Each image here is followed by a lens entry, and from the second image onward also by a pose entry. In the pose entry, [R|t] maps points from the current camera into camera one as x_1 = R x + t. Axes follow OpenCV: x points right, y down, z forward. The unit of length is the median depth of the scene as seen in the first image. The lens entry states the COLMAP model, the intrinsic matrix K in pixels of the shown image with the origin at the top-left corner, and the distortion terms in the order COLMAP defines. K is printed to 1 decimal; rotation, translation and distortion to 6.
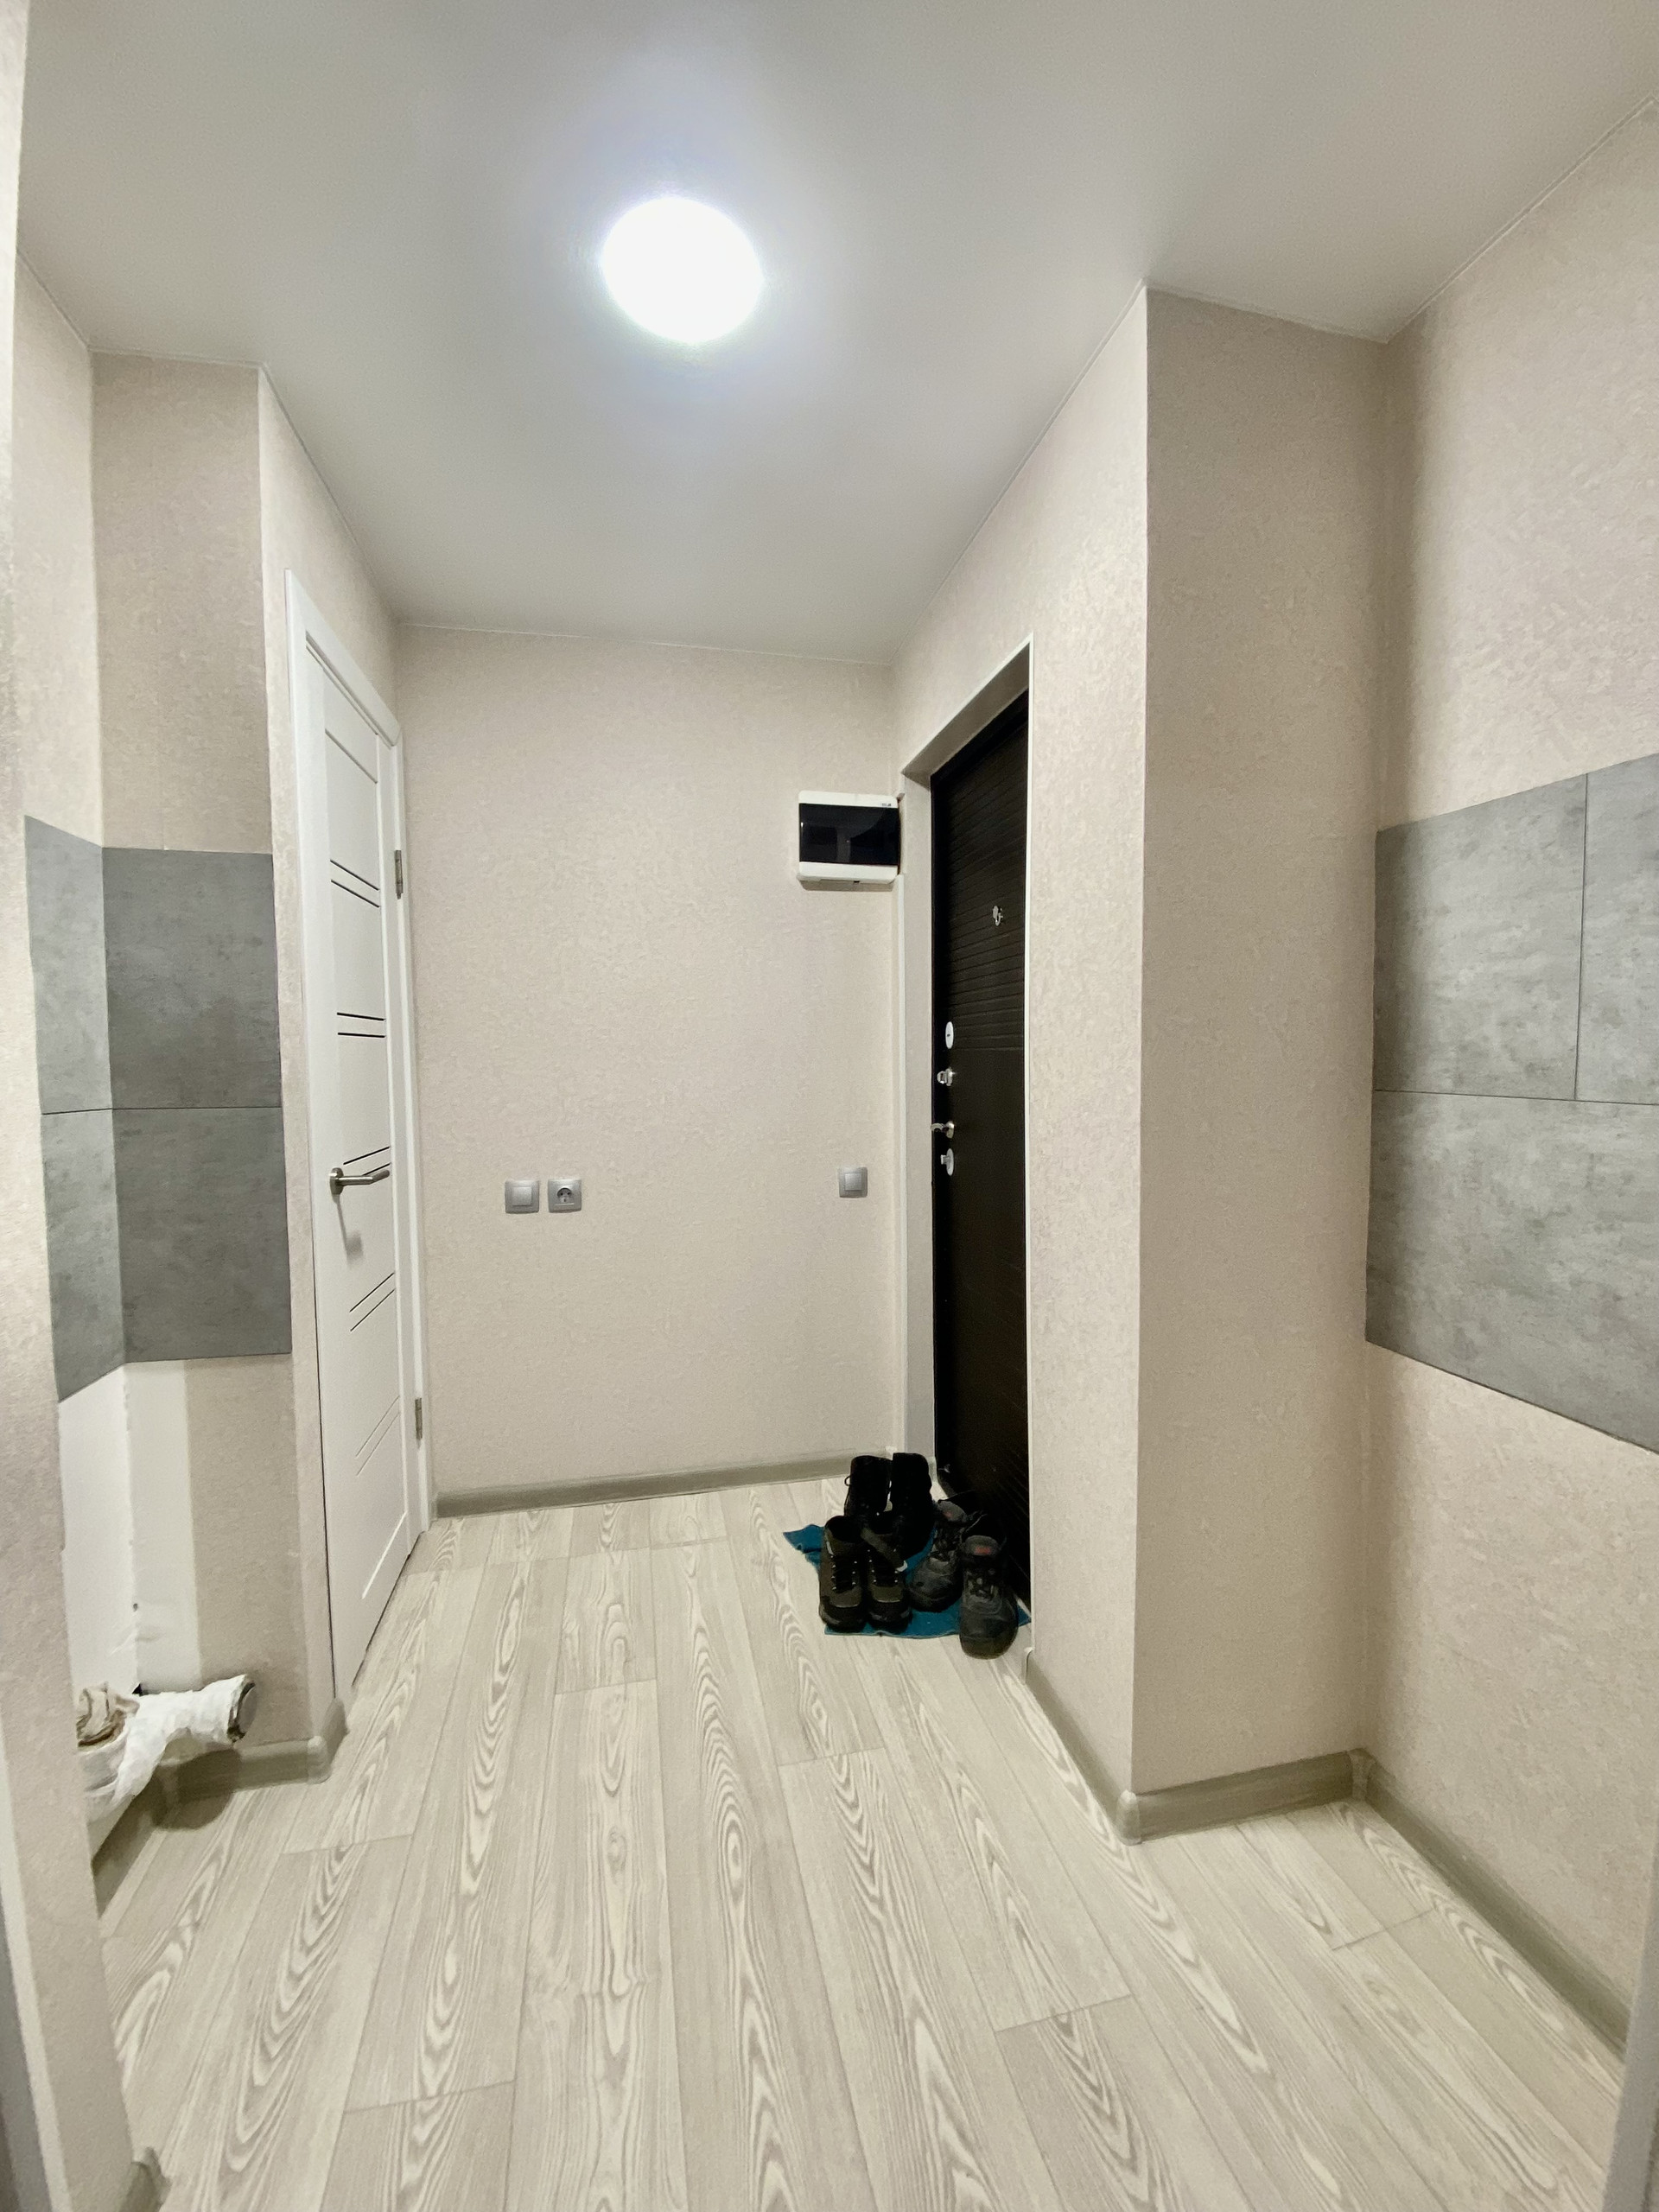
lens RADIAL K [[914.9, 0, 829.5], [0, 914.9, 1106.0], [0, 0, 1]] dist [0.031492, -0.024358]
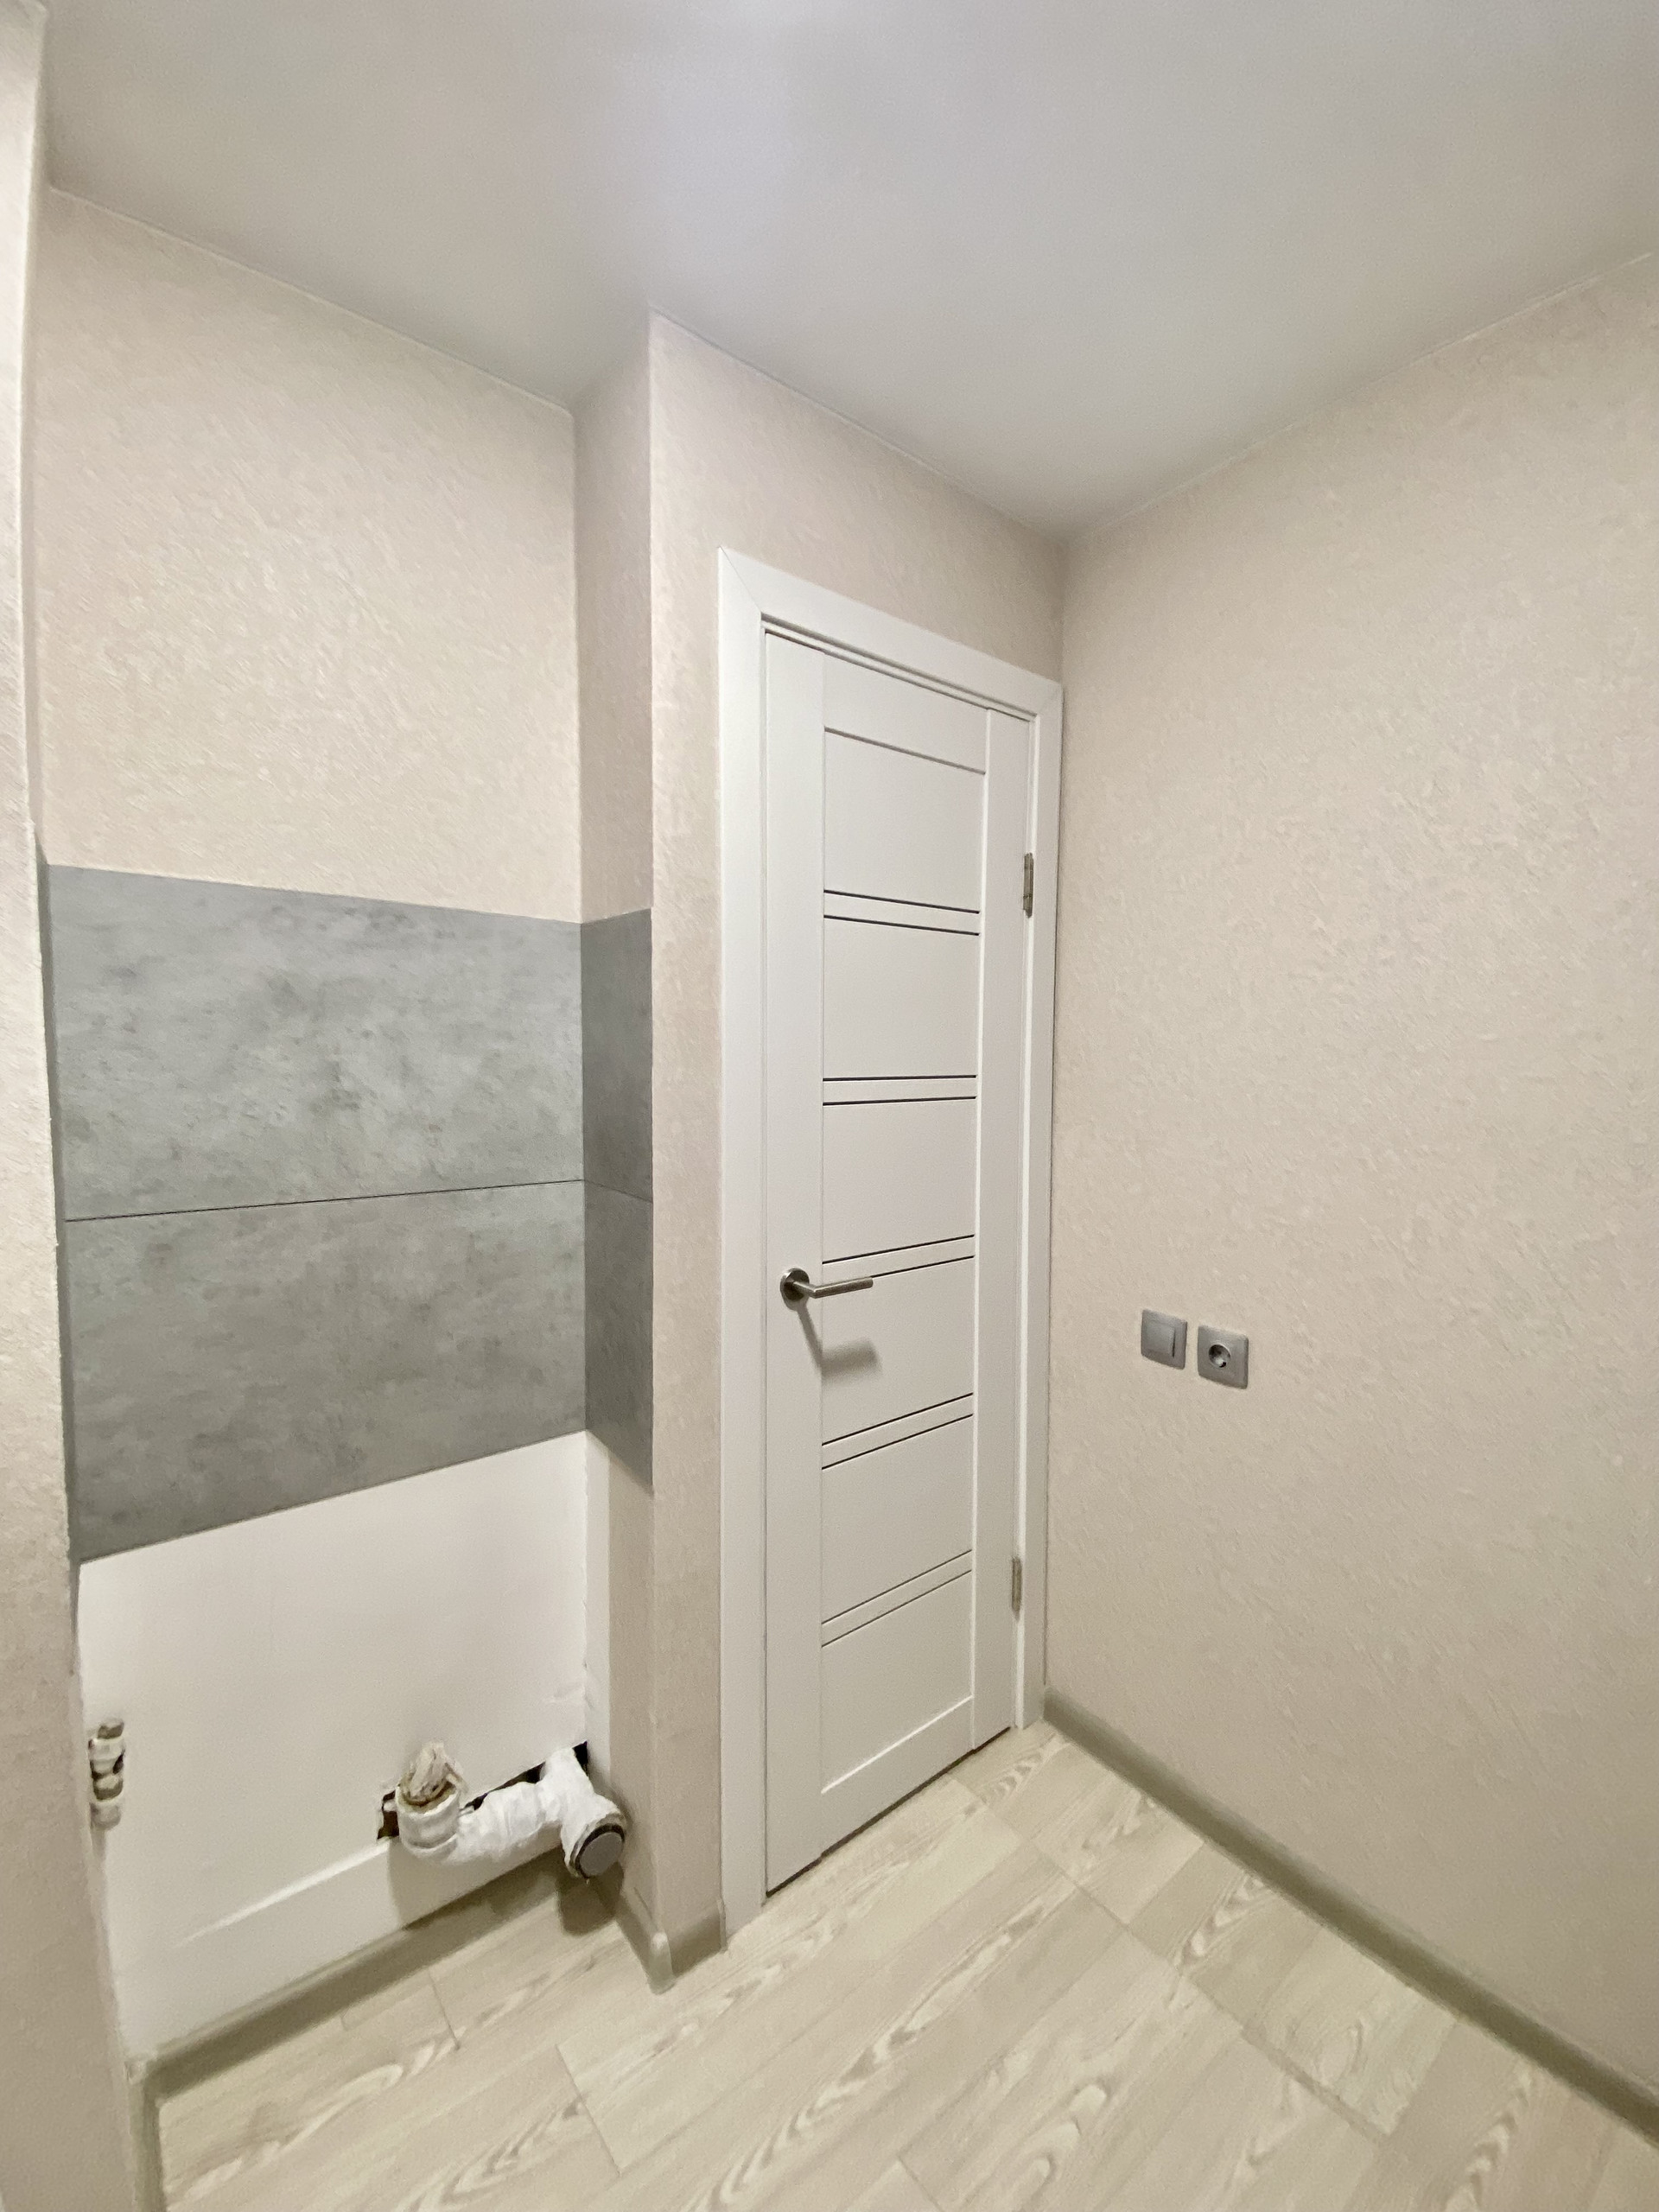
lens RADIAL K [[897.2, 0, 781.2], [0, 897.2, 1112.1], [0, 0, 1]] dist [0.012122, -0.016475]
pose [[0.429489, 0.067283, -0.900562, 0.190988], [-0.058765, 0.997189, 0.046476, -0.123443], [0.901158, 0.032961, 0.432235, 0.722025]]
